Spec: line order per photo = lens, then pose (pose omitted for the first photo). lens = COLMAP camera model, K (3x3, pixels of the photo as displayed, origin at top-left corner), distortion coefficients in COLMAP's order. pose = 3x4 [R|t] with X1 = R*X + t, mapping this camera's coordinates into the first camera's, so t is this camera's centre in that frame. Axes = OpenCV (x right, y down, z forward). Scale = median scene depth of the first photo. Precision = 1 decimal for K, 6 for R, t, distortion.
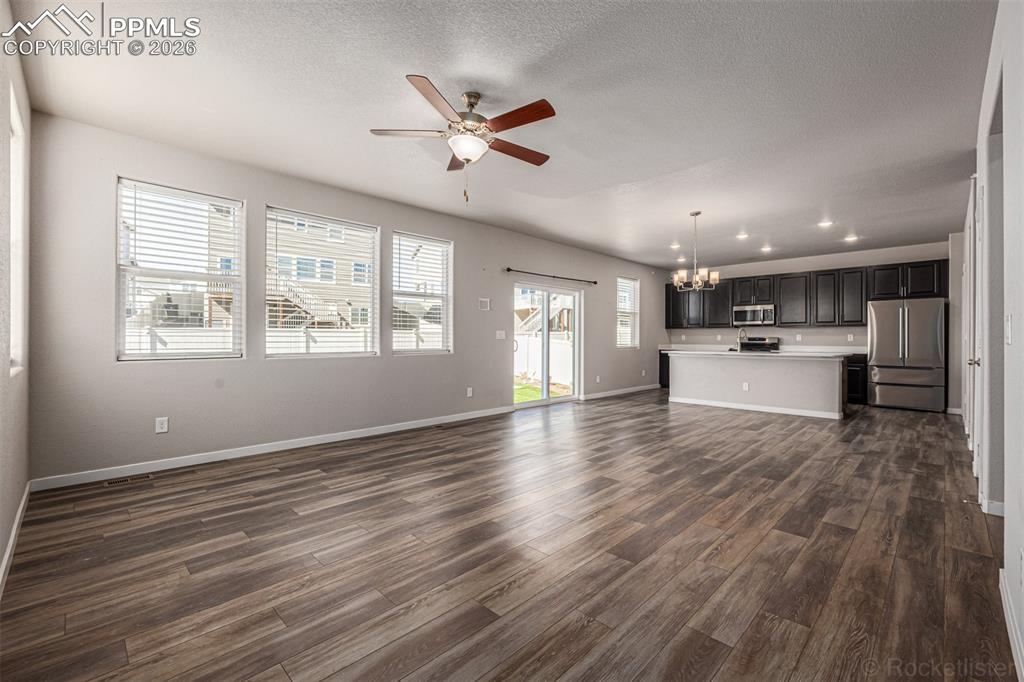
lens RADIAL K [[436.3, 0, 511.0], [0, 436.3, 338.2], [0, 0, 1]] dist [0.000221, 0.000113]
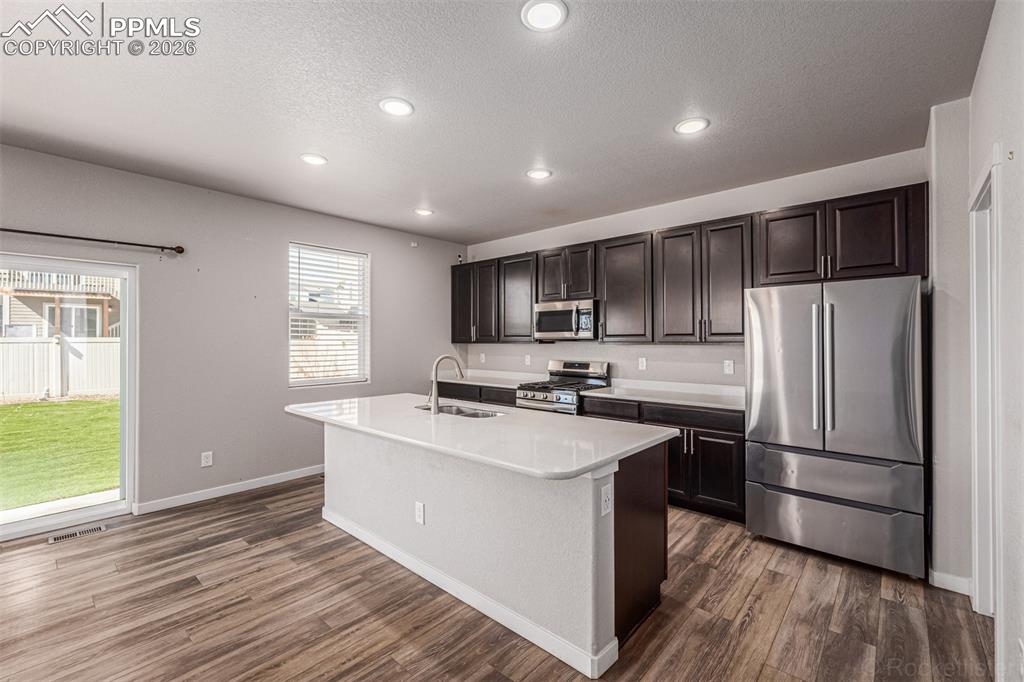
lens RADIAL K [[433.6, 0, 513.0], [0, 433.6, 338.9], [0, 0, 1]] dist [0.000090, 0.000500]
pose [[0.998492, -0.004498, 0.054712, 0.683380], [0.004759, 0.999978, -0.004638, -0.041058], [-0.054690, 0.004892, 0.998491, 0.710518]]
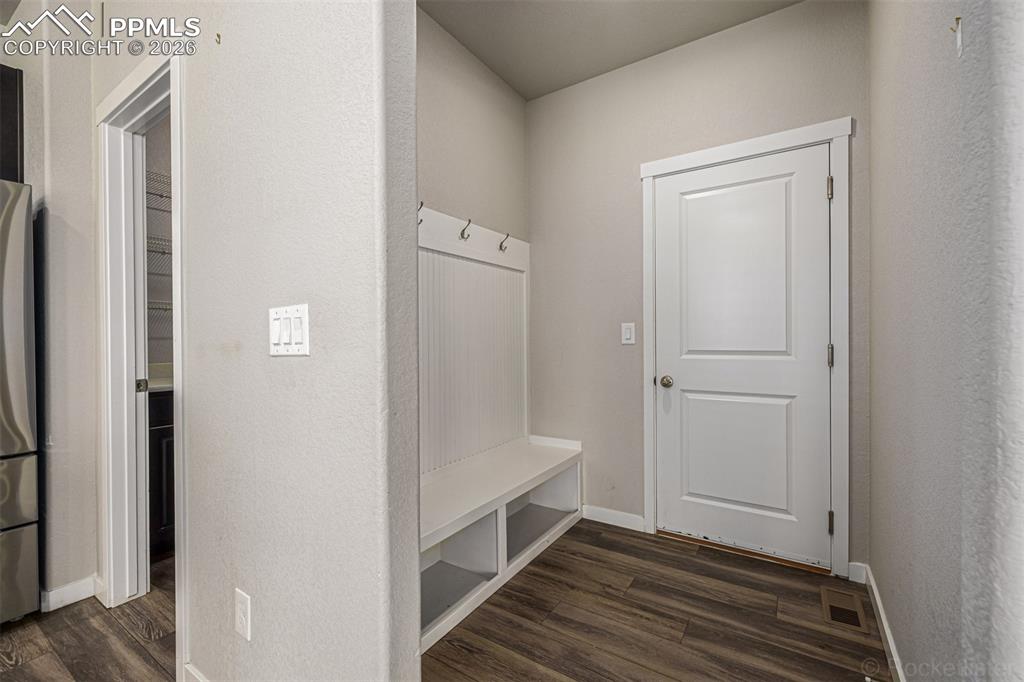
lens RADIAL K [[433.6, 0, 513.0], [0, 433.6, 338.9], [0, 0, 1]] dist [0.000090, 0.000500]
pose [[-0.199012, -0.004821, 0.979985, 0.738840], [0.007496, 0.999951, 0.006441, 0.000833], [-0.979968, 0.008628, -0.198967, 0.837705]]
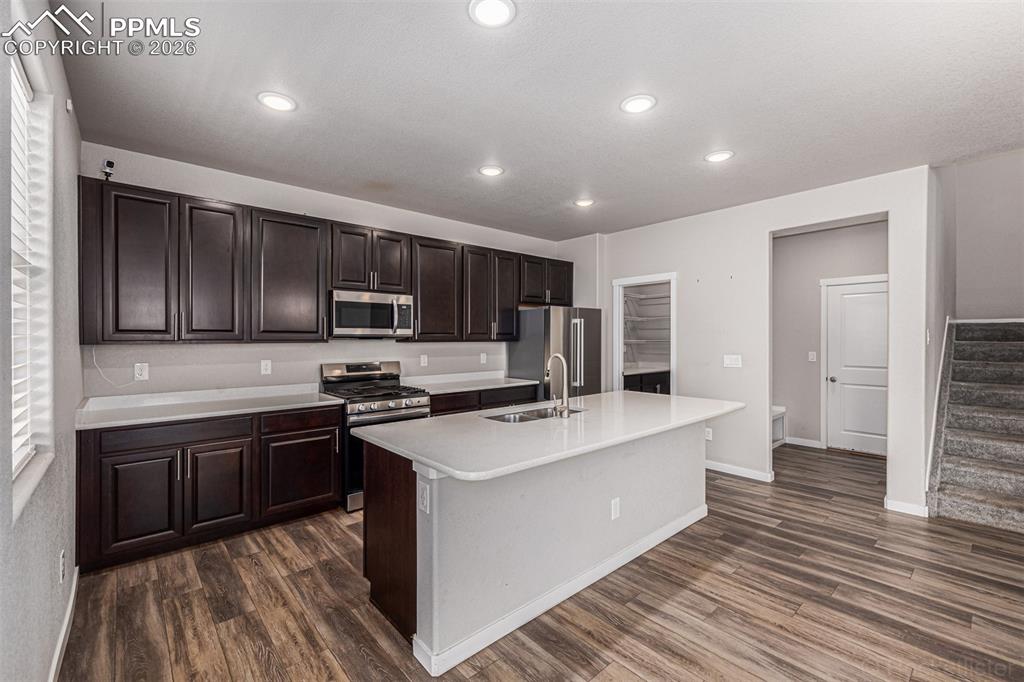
lens RADIAL K [[433.6, 0, 513.0], [0, 433.6, 338.9], [0, 0, 1]] dist [0.000090, 0.000500]
pose [[0.063977, -0.006746, 0.997929, 0.177276], [0.000732, 0.999977, 0.006713, -0.045004], [-0.997951, 0.000301, 0.063980, 1.215610]]
